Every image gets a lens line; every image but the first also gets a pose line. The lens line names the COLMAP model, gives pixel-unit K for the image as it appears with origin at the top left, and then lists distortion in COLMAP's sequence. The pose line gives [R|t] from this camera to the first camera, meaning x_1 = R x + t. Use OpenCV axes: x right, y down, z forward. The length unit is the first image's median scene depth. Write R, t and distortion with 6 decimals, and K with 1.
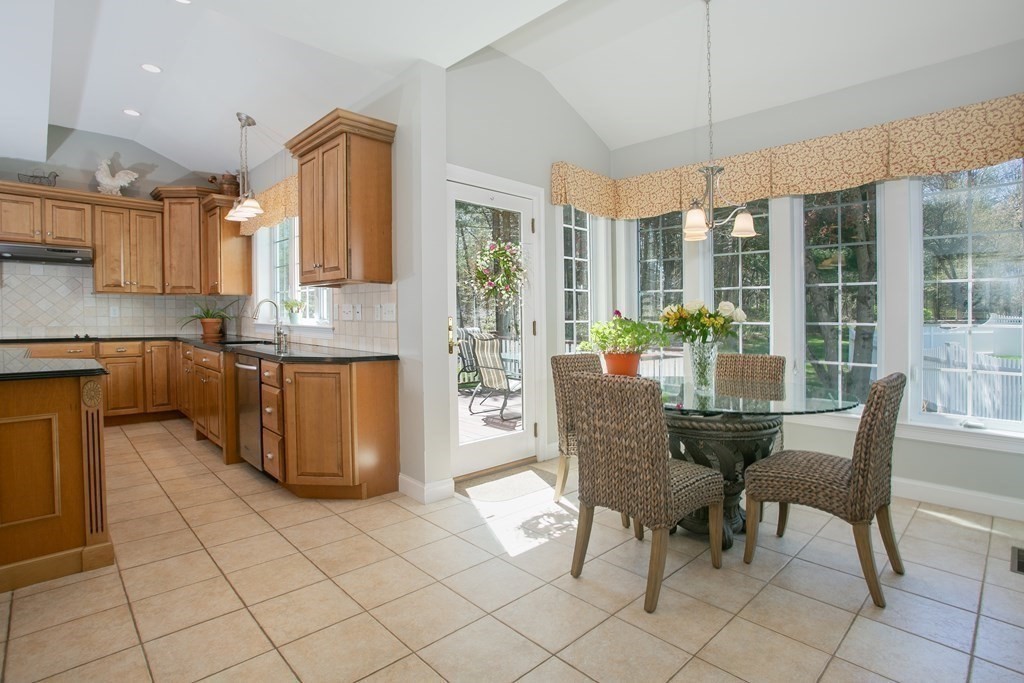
lens RADIAL K [[500.3, 0, 518.6], [0, 500.3, 341.1], [0, 0, 1]] dist [-0.025061, 0.007496]
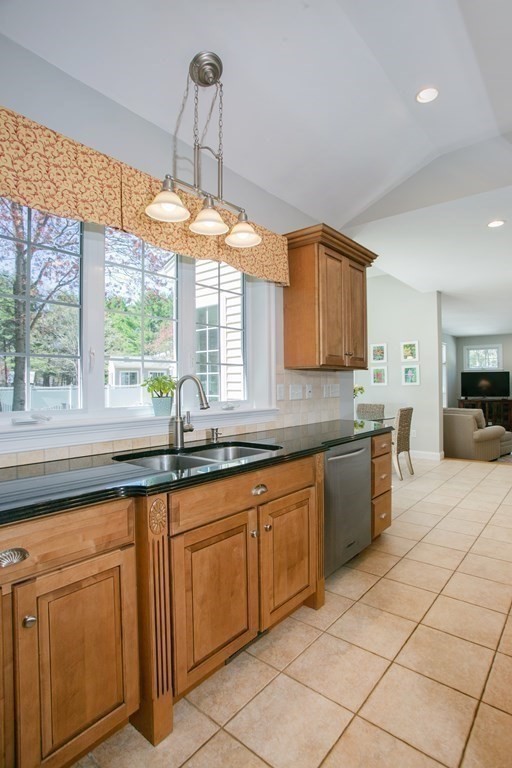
lens RADIAL K [[375.2, 0, 255.9], [0, 375.2, 388.8], [0, 0, 1]] dist [-0.025061, 0.007496]
pose [[-0.088178, -0.009544, 0.996059, -1.470924], [0.047477, 0.998777, 0.013773, -0.096670], [-0.994973, 0.048505, -0.087617, 1.494875]]
